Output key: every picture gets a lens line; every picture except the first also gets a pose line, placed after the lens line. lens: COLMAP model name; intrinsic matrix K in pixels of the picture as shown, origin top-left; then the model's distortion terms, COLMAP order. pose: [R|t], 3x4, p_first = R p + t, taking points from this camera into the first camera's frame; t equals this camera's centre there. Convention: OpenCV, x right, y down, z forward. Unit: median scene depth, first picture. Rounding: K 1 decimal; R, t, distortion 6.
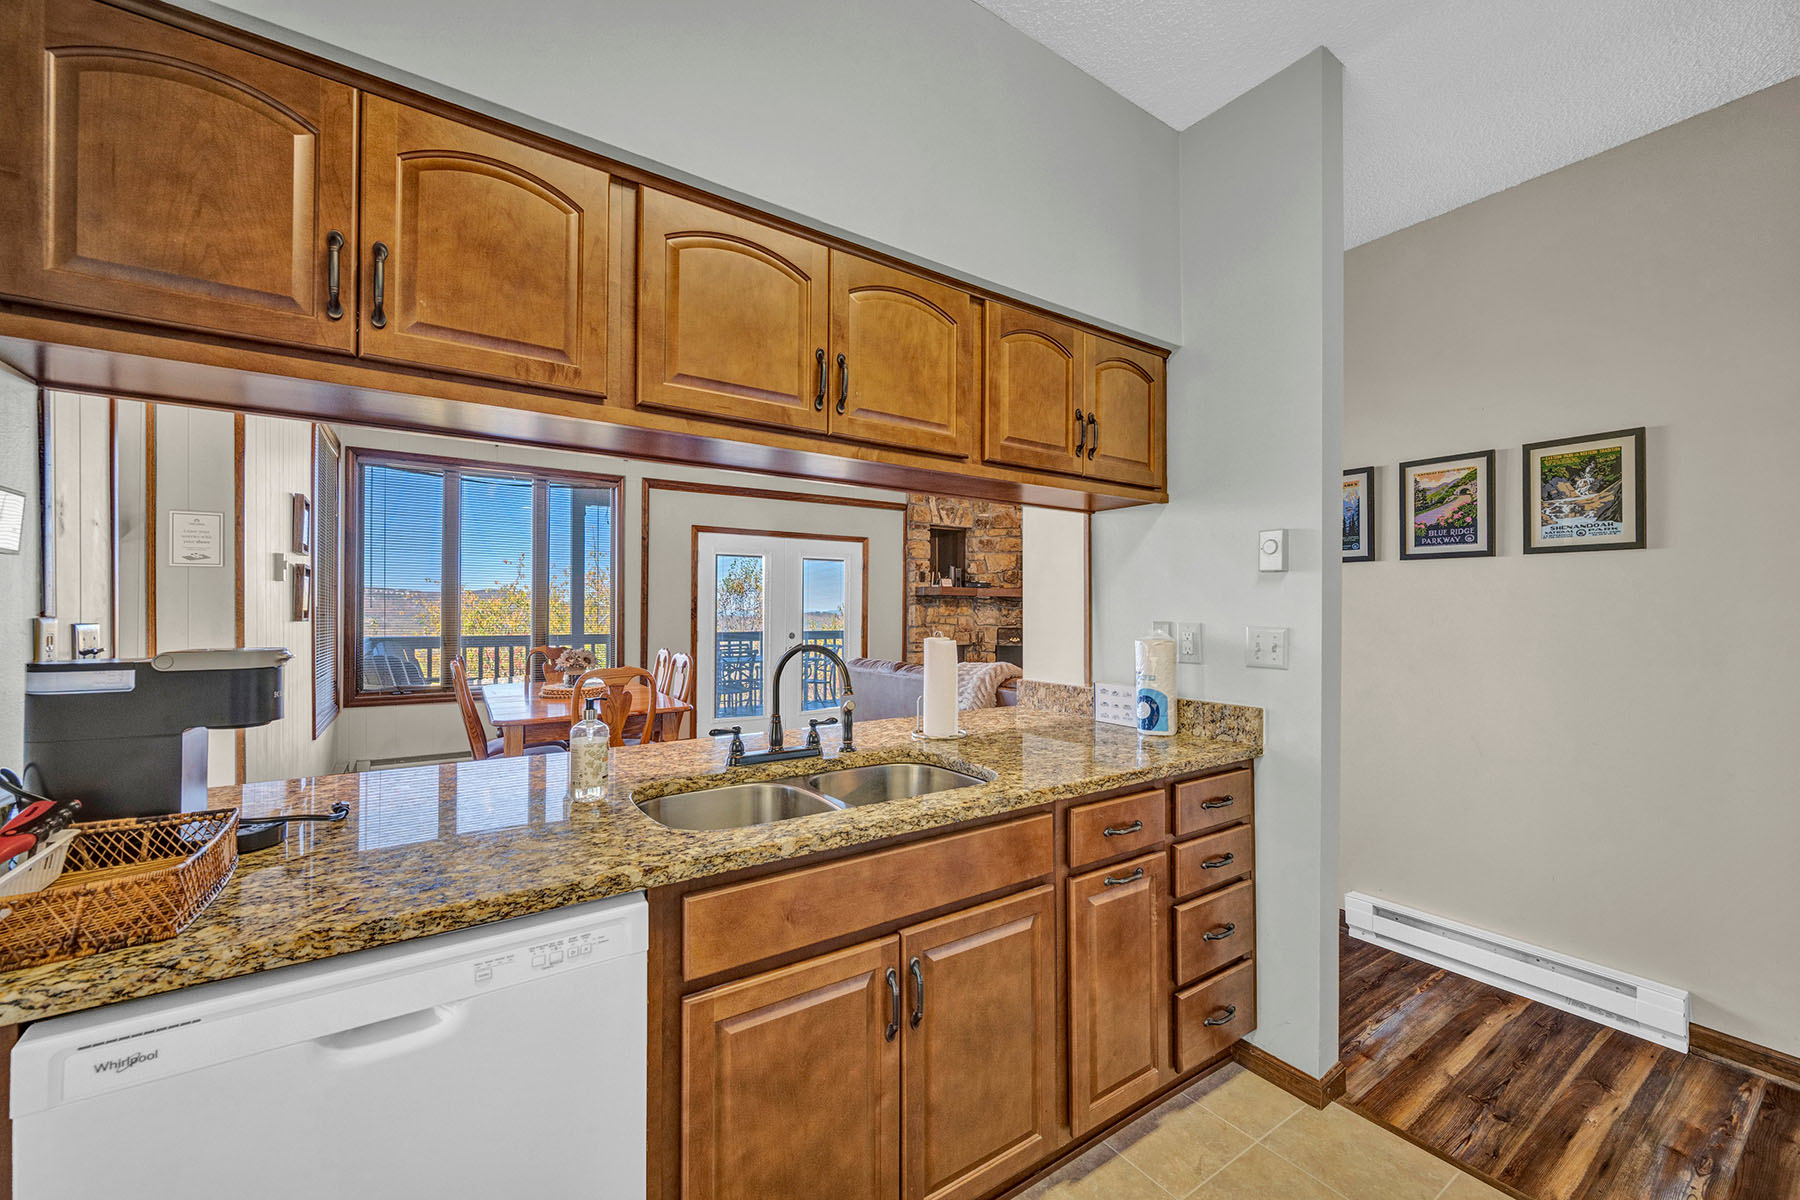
lens RADIAL K [[700.8, 0, 904.0], [0, 700.8, 605.9], [0, 0, 1]] dist [-0.002669, 0.000558]
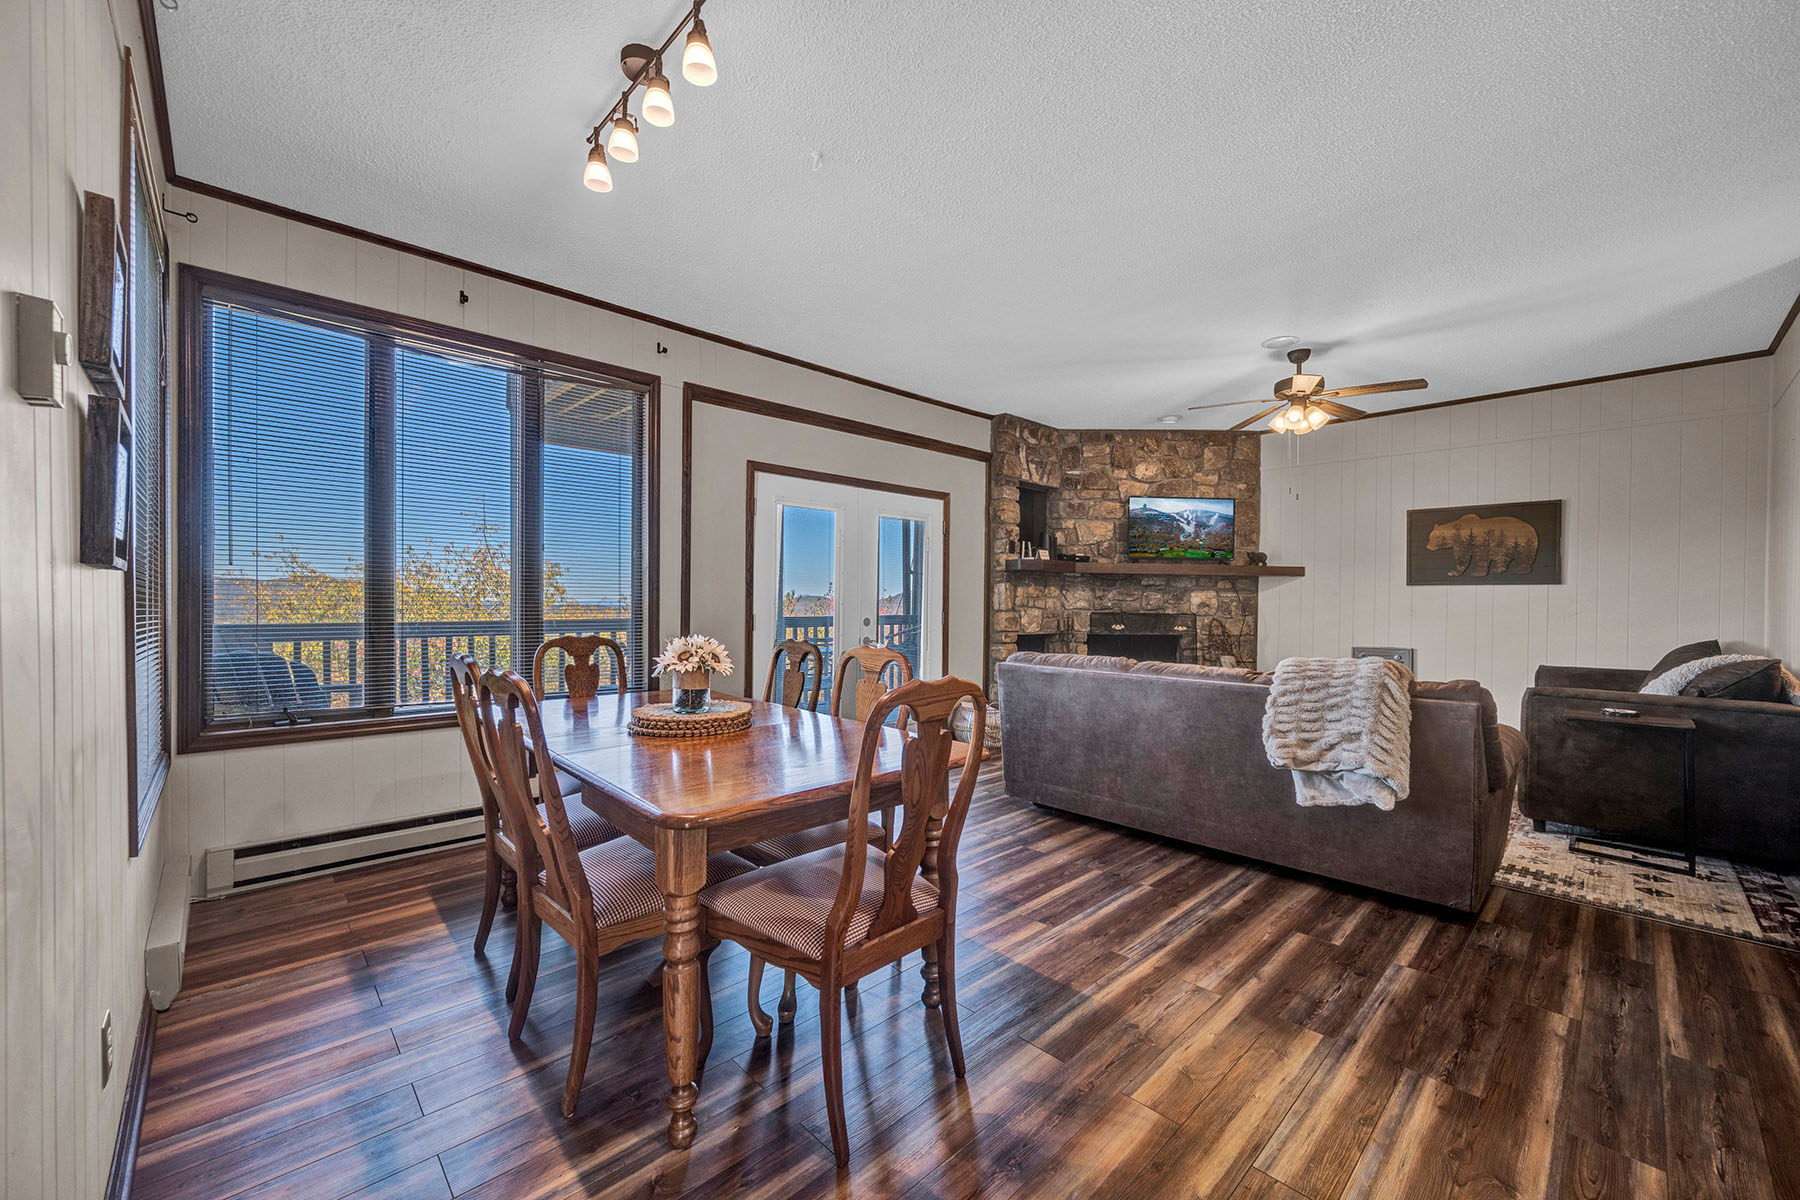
lens RADIAL K [[700.8, 0, 903.4], [0, 700.8, 604.0], [0, 0, 1]] dist [-0.002669, 0.000558]
pose [[0.985901, 0.002605, 0.167307, -0.230227], [-0.004158, 0.999951, 0.008933, 0.016321], [-0.167276, -0.009502, 0.985864, 0.256252]]
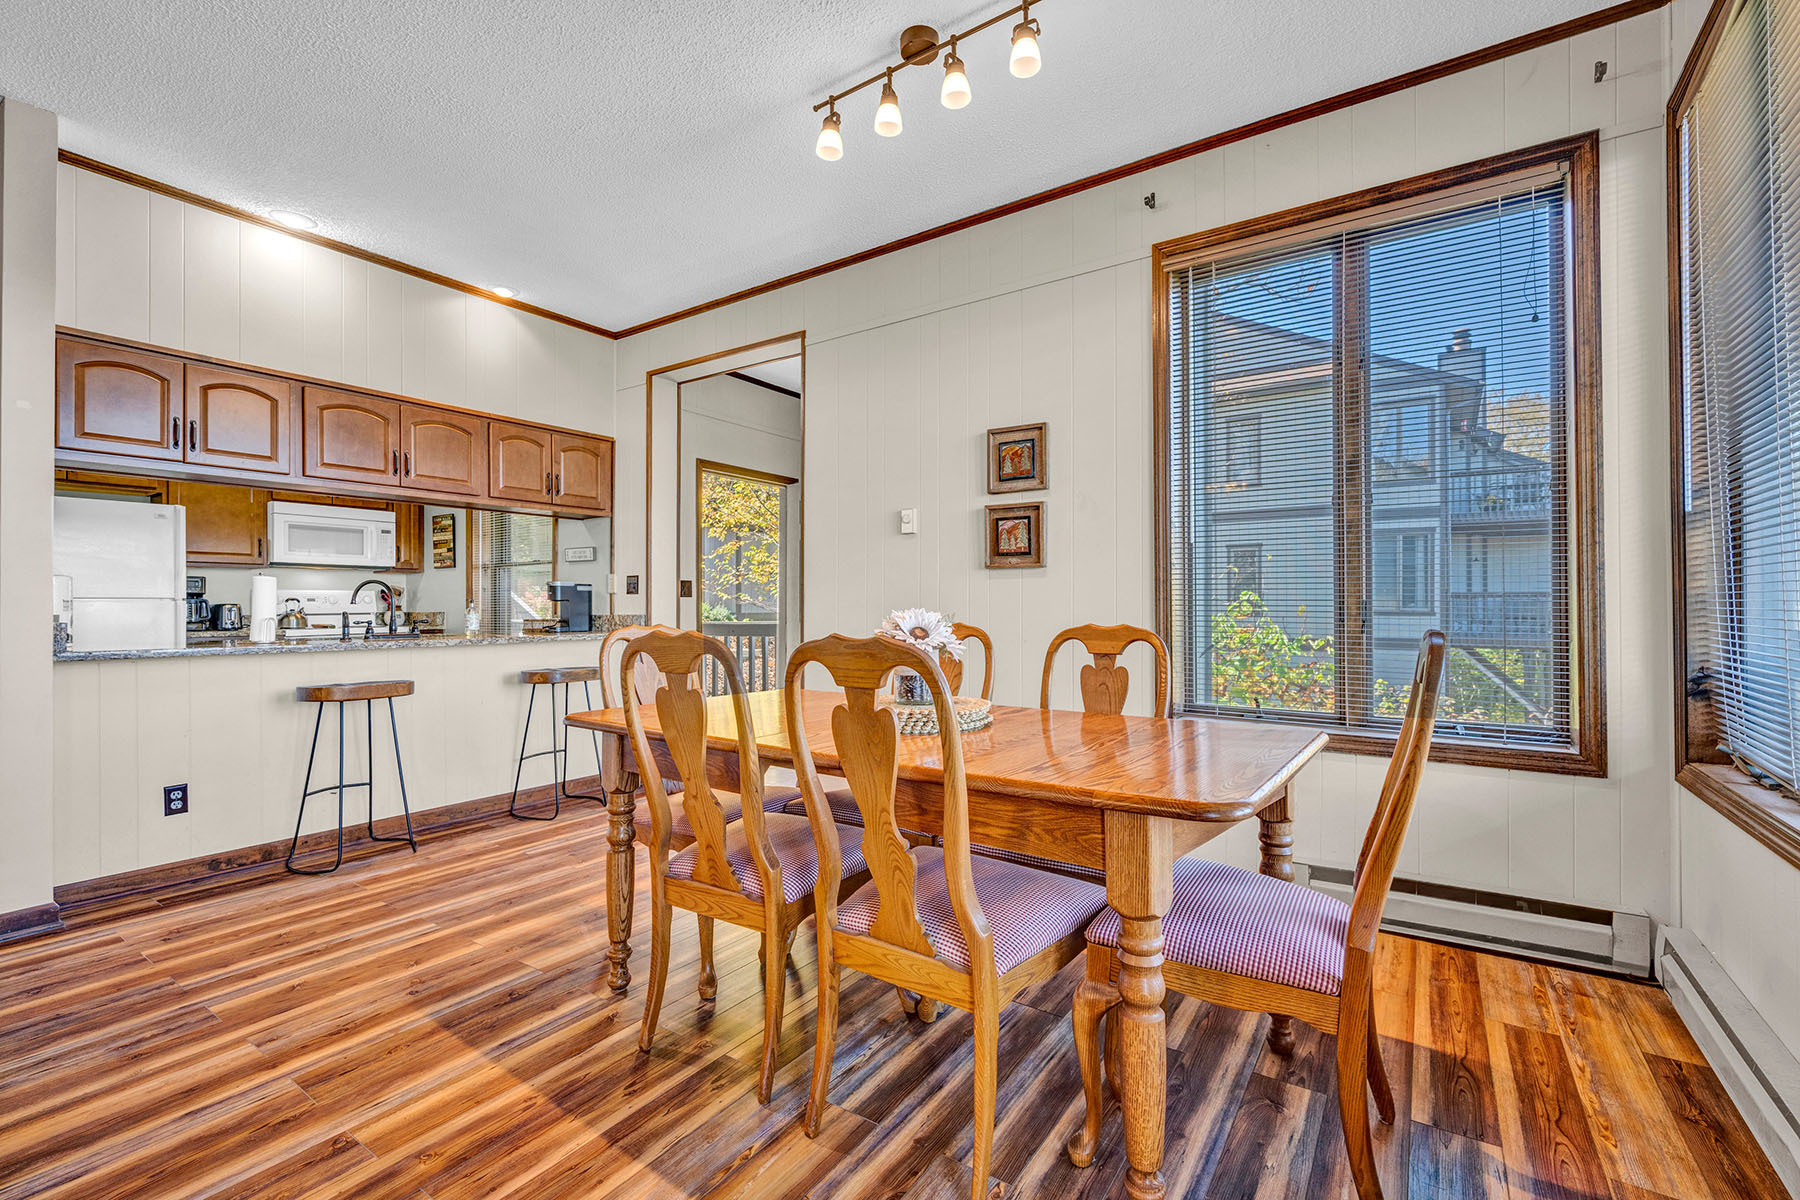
lens RADIAL K [[775.0, 0, 896.4], [0, 775.0, 600.9], [0, 0, 1]] dist [-0.002233, -0.000101]
pose [[-0.930994, -0.001411, -0.365032, -0.164280], [0.004158, 0.999887, -0.014469, 0.034742], [0.365011, -0.014989, -0.930882, 0.828363]]
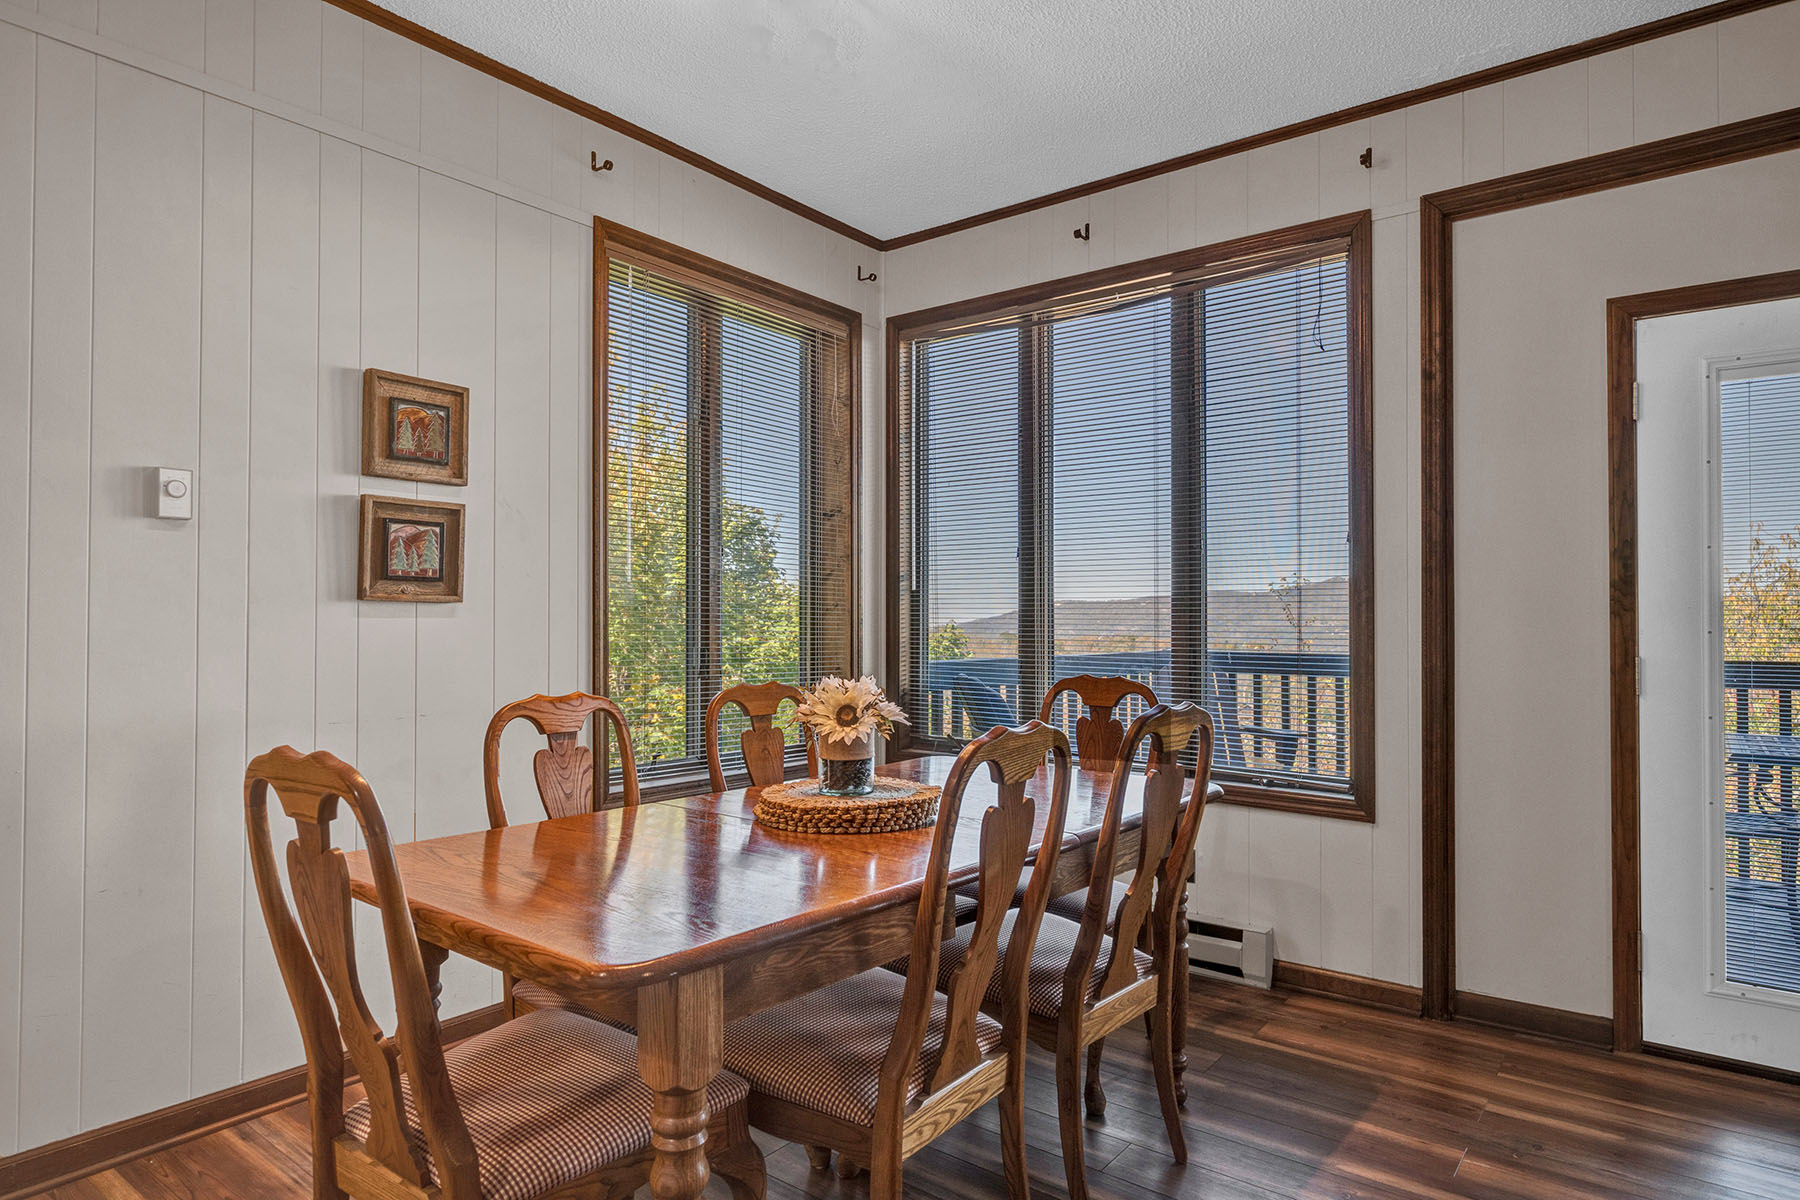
lens RADIAL K [[1016.0, 0, 914.9], [0, 1016.0, 610.7], [0, 0, 1]] dist [-0.008309, -0.001885]
pose [[0.307760, -0.009364, -0.951418, 0.013458], [0.001878, 0.999956, -0.009234, 0.017673], [0.951462, 0.001055, 0.307764, 0.508850]]
